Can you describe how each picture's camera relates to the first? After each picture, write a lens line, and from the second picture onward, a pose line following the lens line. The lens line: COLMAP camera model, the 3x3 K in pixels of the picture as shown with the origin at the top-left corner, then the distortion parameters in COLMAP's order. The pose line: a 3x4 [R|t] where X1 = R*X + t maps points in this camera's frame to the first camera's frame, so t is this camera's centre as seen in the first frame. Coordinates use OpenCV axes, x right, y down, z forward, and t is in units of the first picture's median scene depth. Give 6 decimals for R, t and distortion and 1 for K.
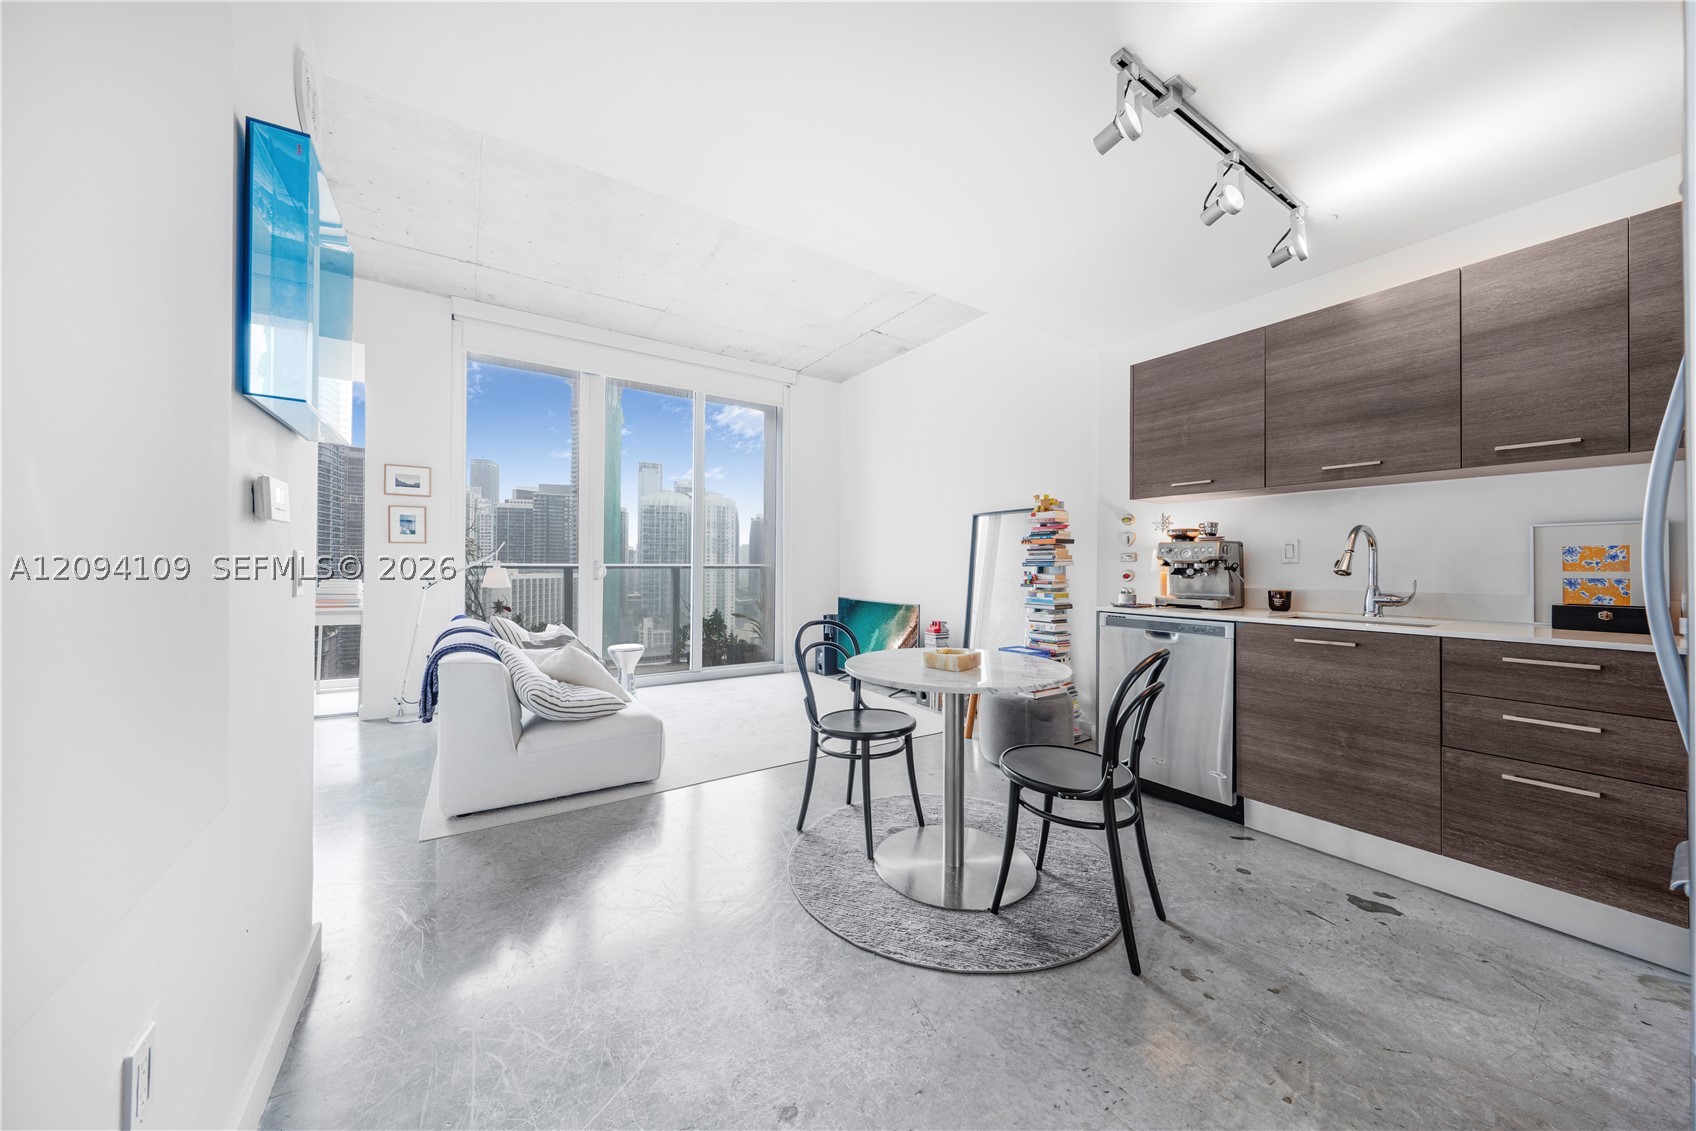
lens RADIAL K [[568.4, 0, 848.0], [0, 568.4, 565.5], [0, 0, 1]] dist [-0.000611, 0.000002]
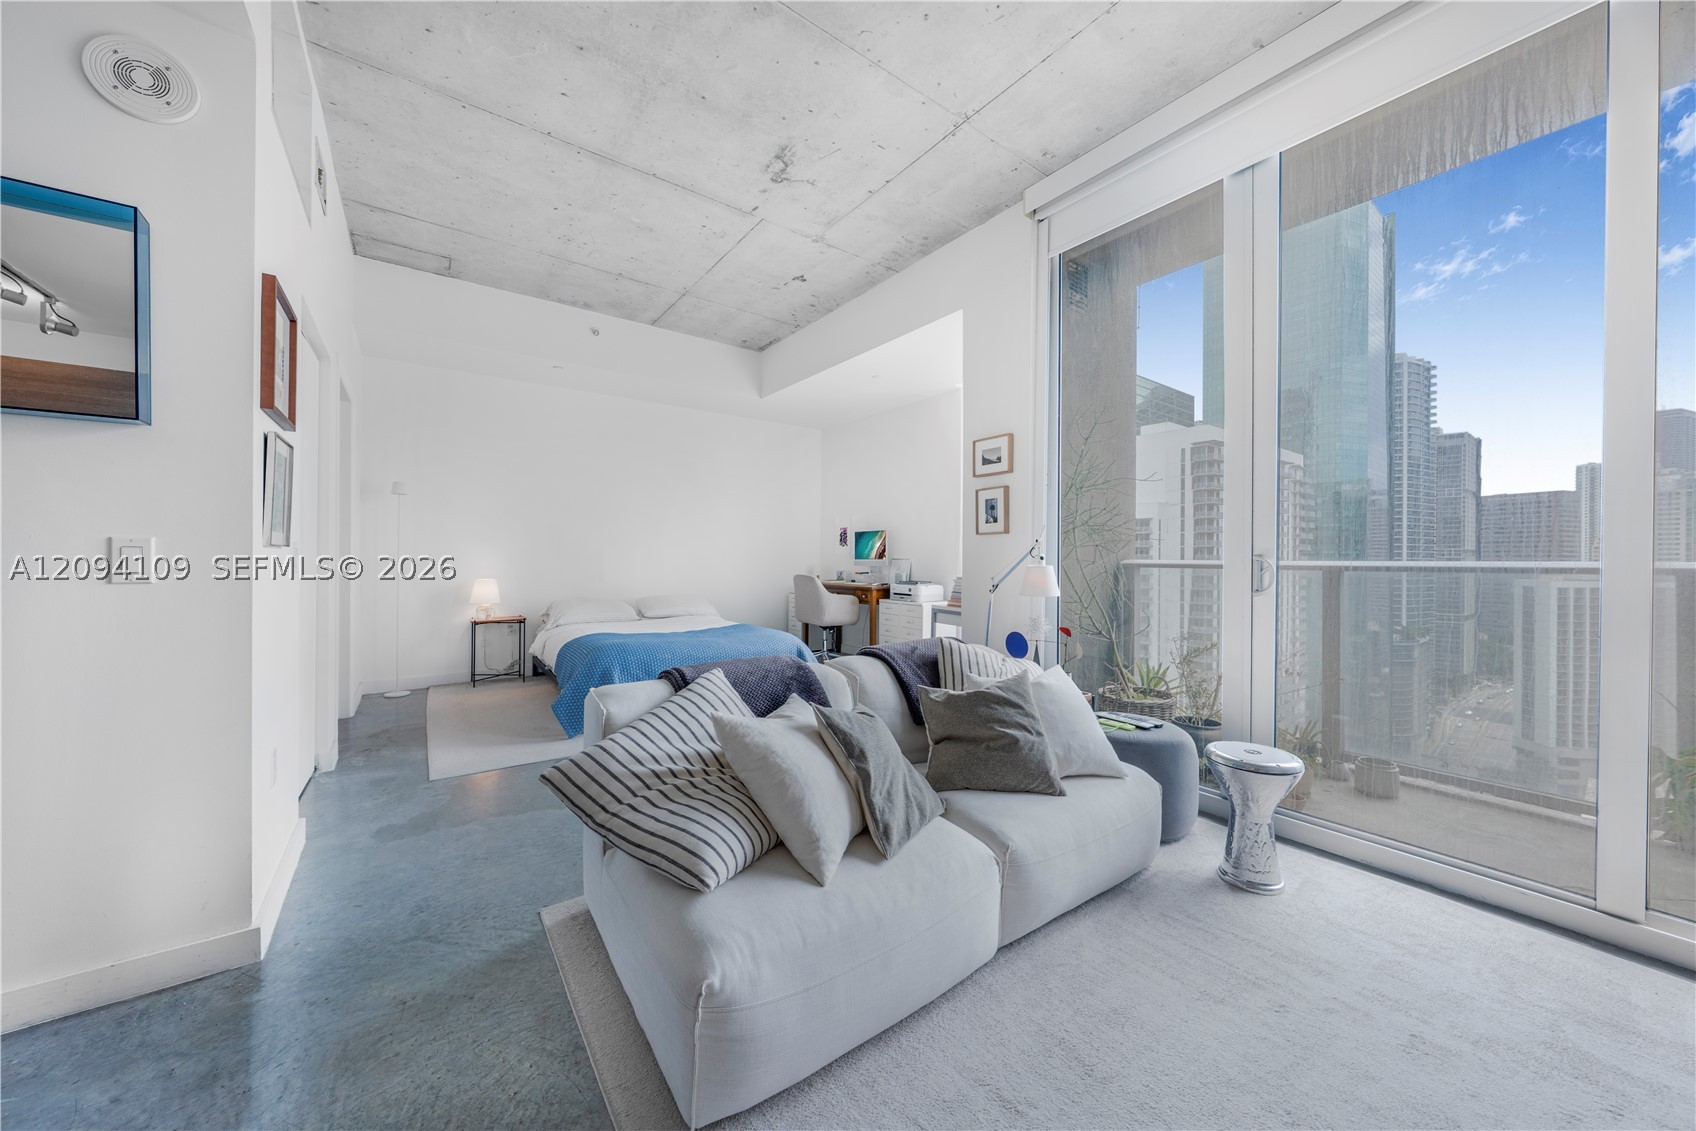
lens RADIAL K [[589.5, 0, 847.0], [0, 589.5, 559.1], [0, 0, 1]] dist [-0.001721, -0.000067]
pose [[0.046812, -0.005321, -0.998890, 0.057428], [-0.007803, 0.999953, -0.005692, 0.002956], [0.998873, 0.008061, 0.046769, 1.041755]]
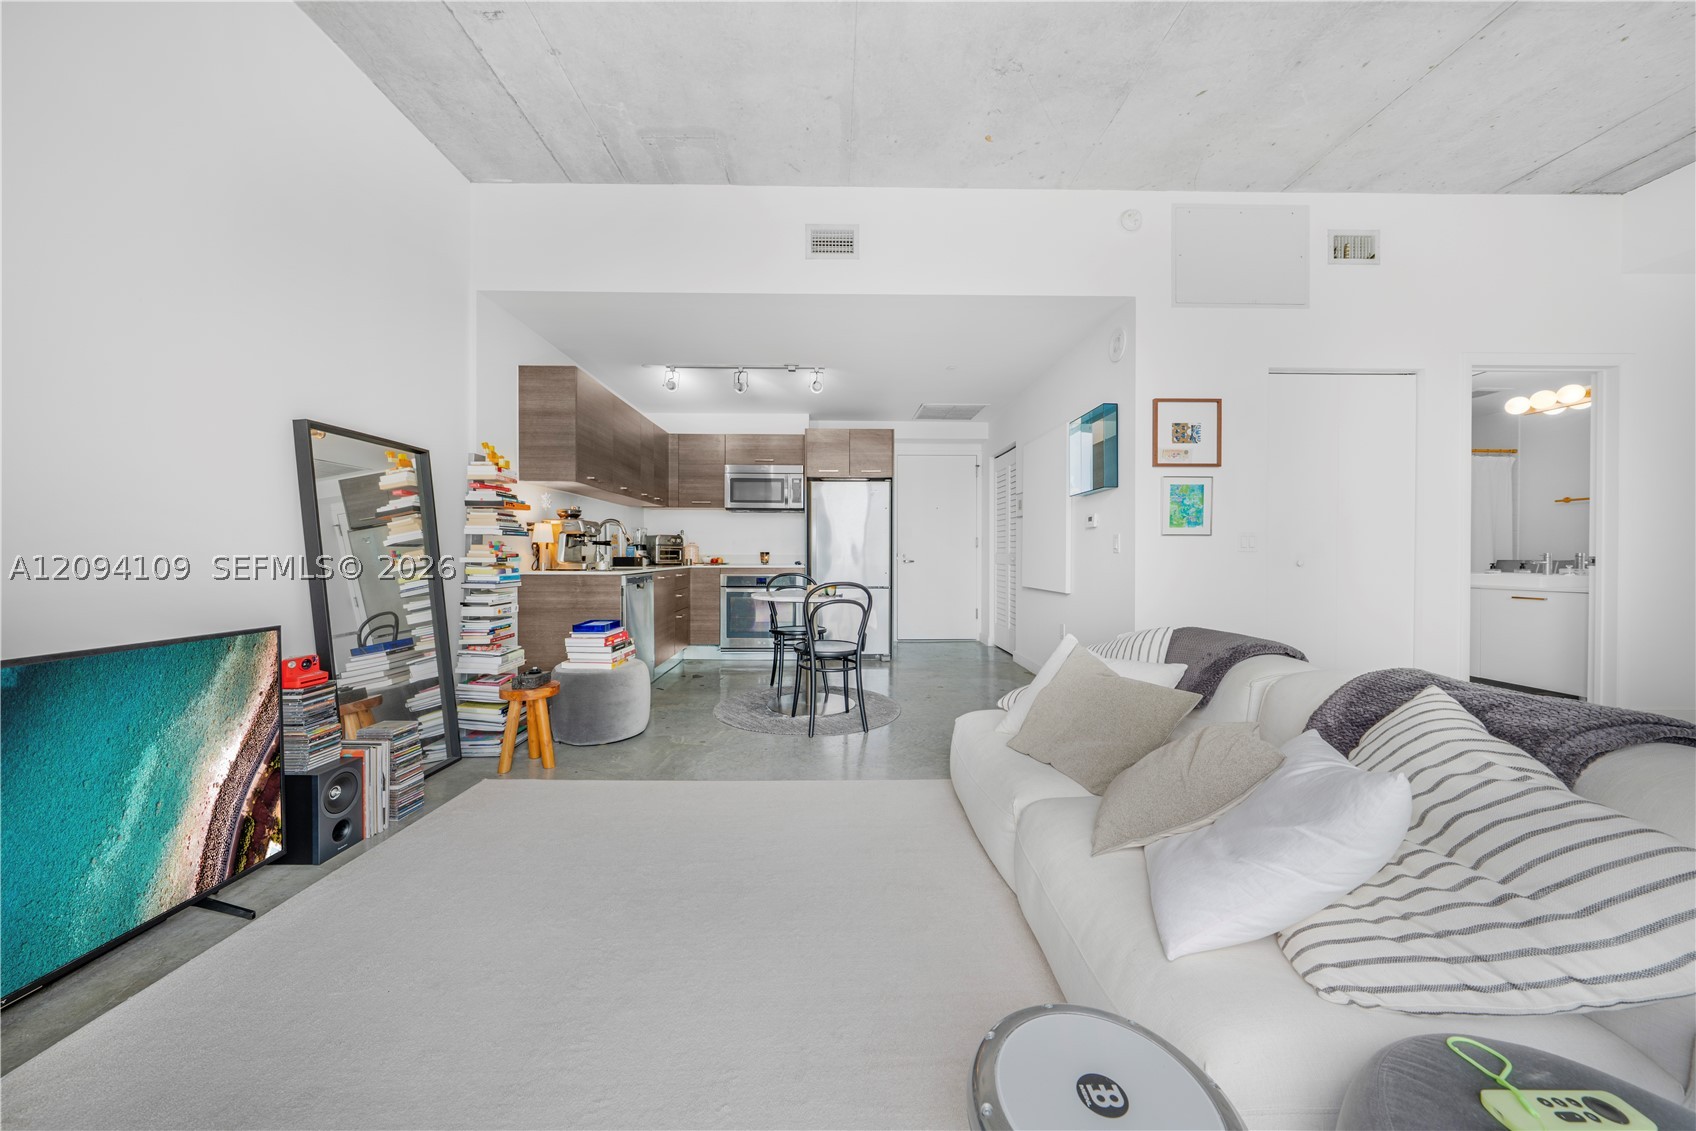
lens RADIAL K [[589.5, 0, 847.0], [0, 589.5, 559.1], [0, 0, 1]] dist [-0.001721, -0.000067]
pose [[-0.842094, -0.011191, 0.539215, -0.646344], [-0.005985, 0.999917, 0.011404, 0.027612], [-0.539298, 0.006376, -0.842091, 1.769043]]
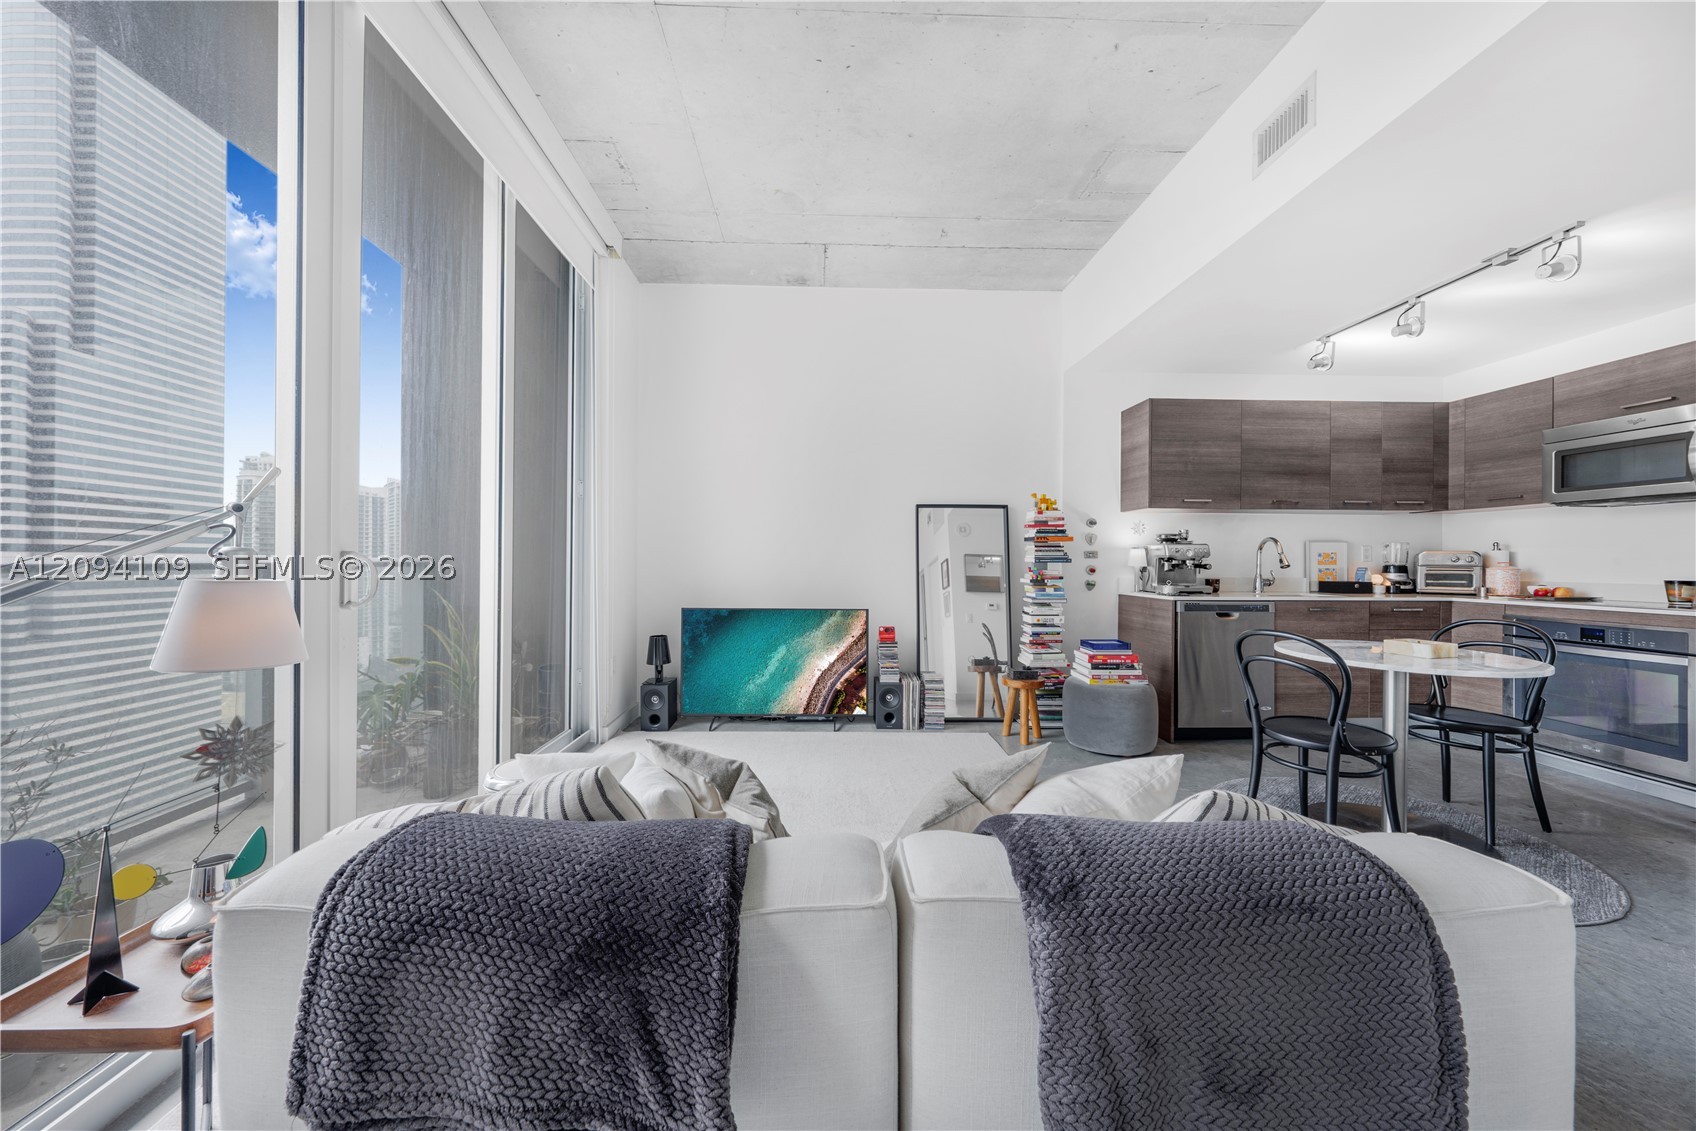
lens RADIAL K [[579.3, 0, 831.1], [0, 579.3, 566.9], [0, 0, 1]] dist [0.001989, 0.000561]
pose [[0.533366, -0.011100, 0.845812, -0.954241], [-0.002060, 0.999894, 0.014421, -0.005762], [-0.845882, -0.009434, 0.533287, 0.937152]]
